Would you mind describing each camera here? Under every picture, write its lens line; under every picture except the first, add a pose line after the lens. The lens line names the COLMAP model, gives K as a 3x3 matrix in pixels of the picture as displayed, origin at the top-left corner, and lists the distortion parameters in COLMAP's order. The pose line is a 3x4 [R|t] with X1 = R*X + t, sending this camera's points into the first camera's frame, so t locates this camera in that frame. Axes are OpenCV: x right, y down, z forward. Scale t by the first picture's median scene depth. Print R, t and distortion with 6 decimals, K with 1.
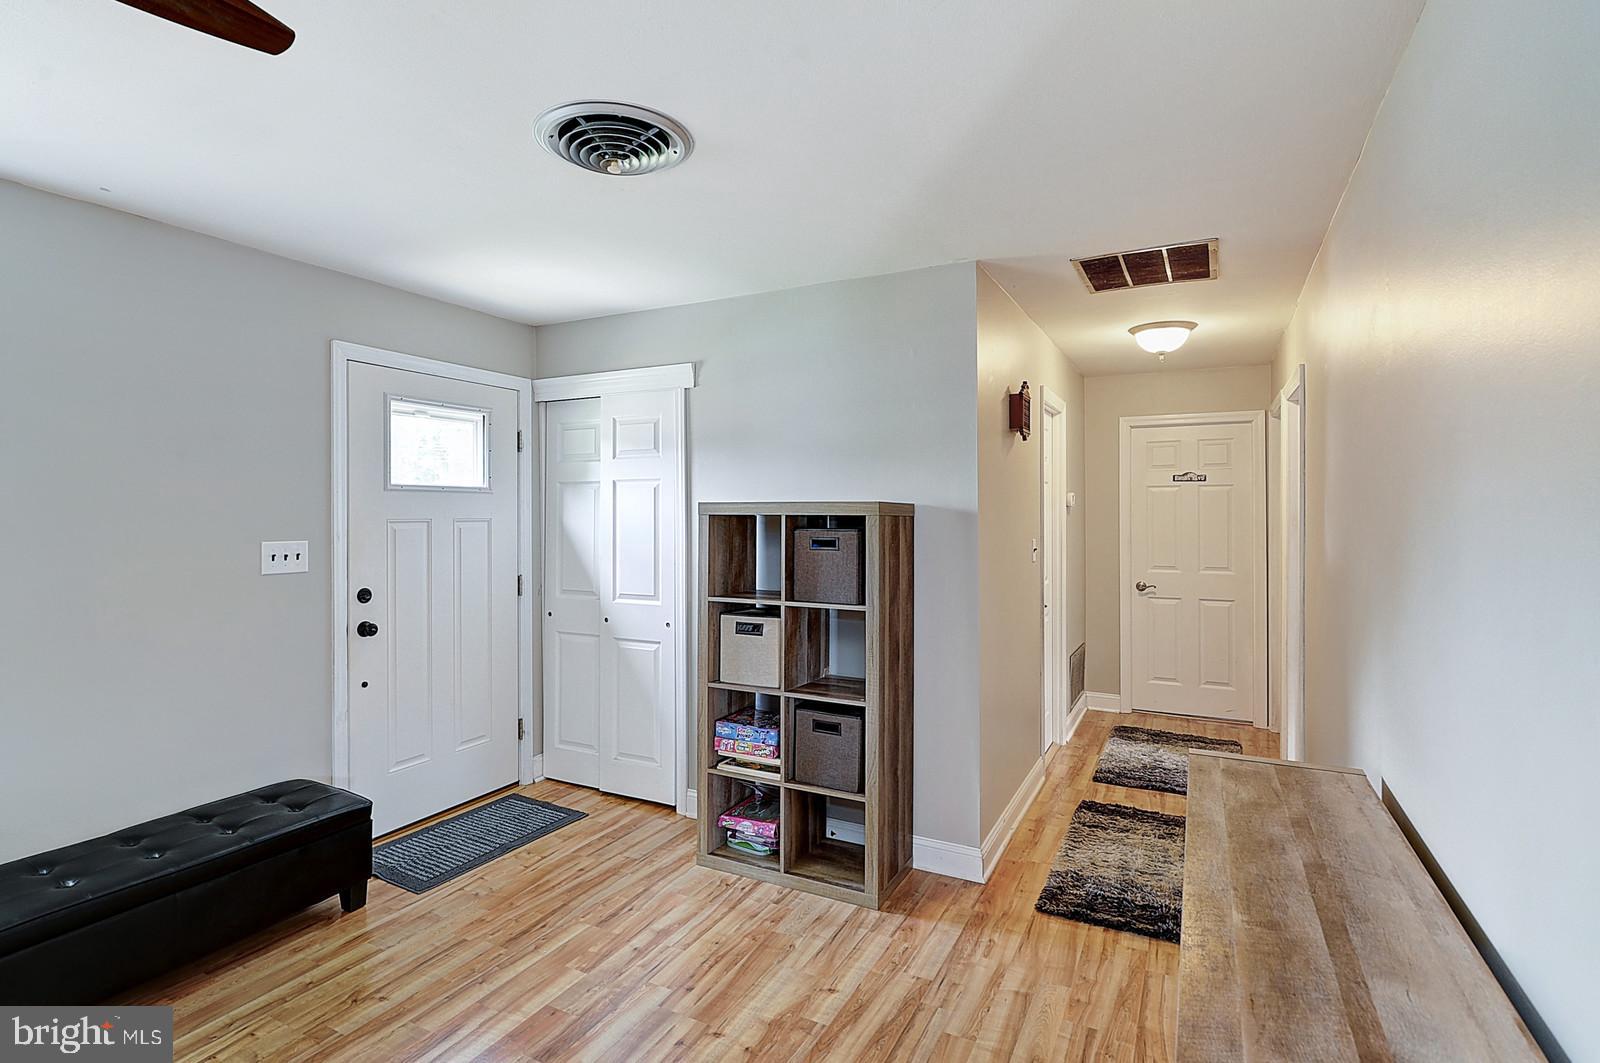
lens RADIAL K [[776.3, 0, 799.2], [0, 776.3, 513.0], [0, 0, 1]] dist [-0.000521, -0.000242]
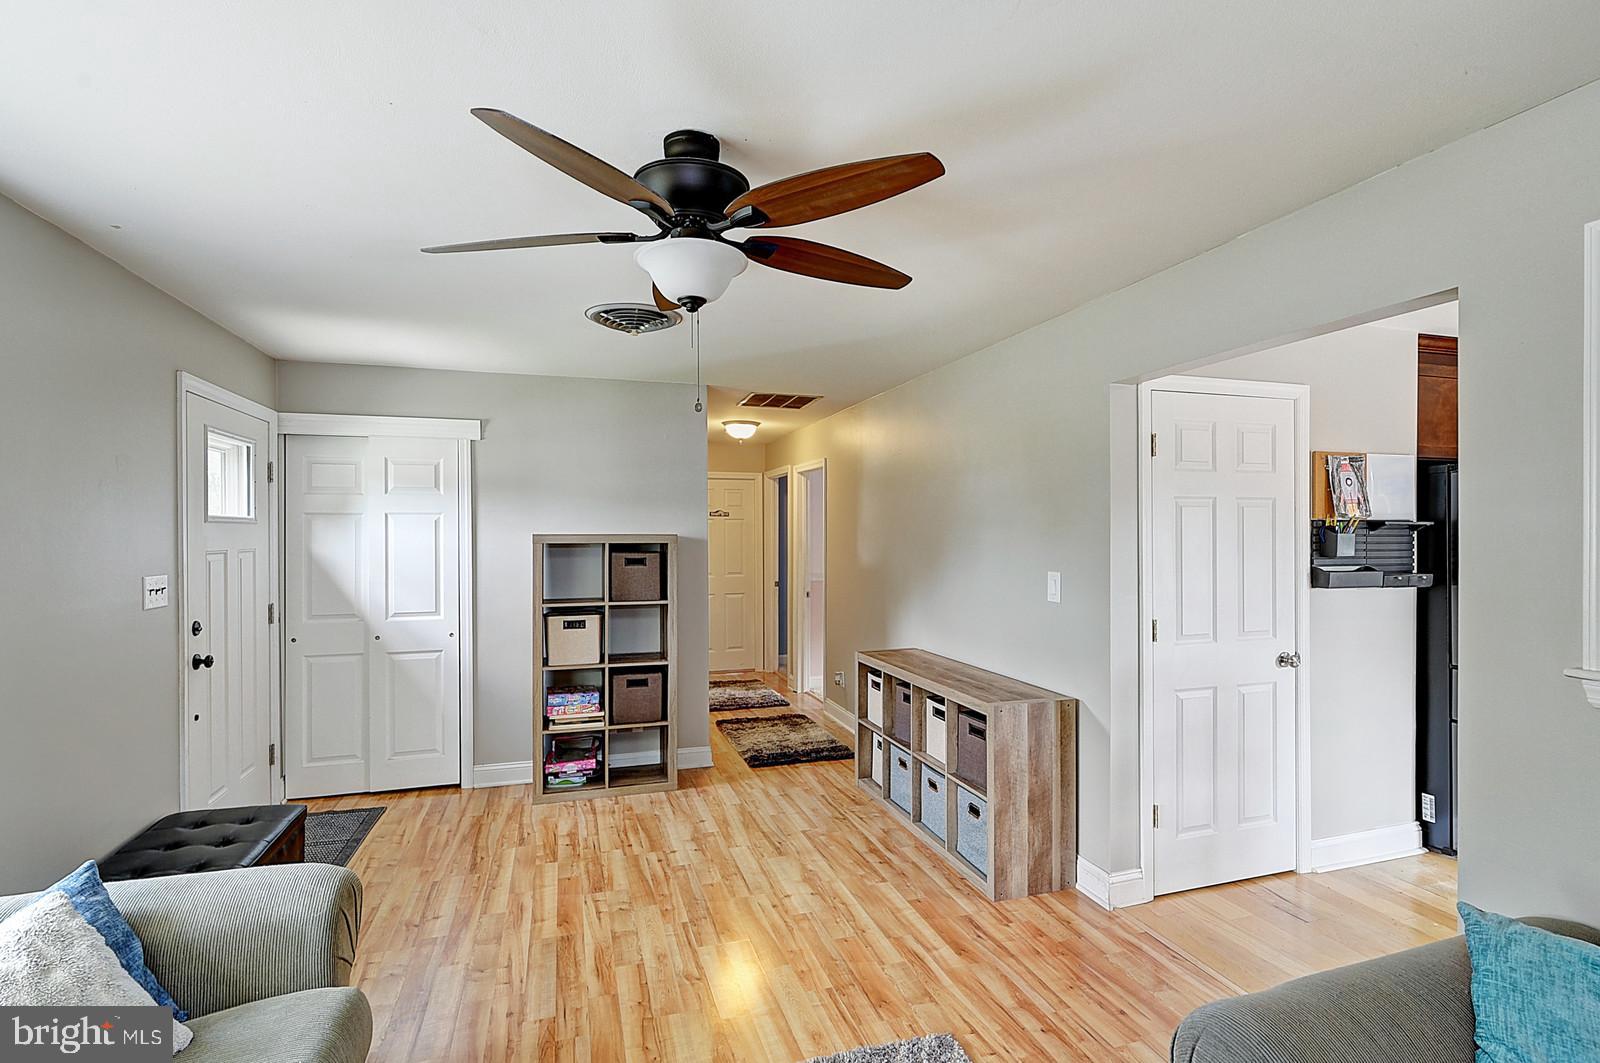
lens RADIAL K [[741.3, 0, 800.0], [0, 741.3, 531.5], [0, 0, 1]] dist [-0.000263, 0.000213]
pose [[0.705902, -0.000331, 0.708309, -0.718227], [0.001230, 0.999999, -0.000759, -0.017019], [-0.708308, 0.001407, 0.705902, -0.230240]]
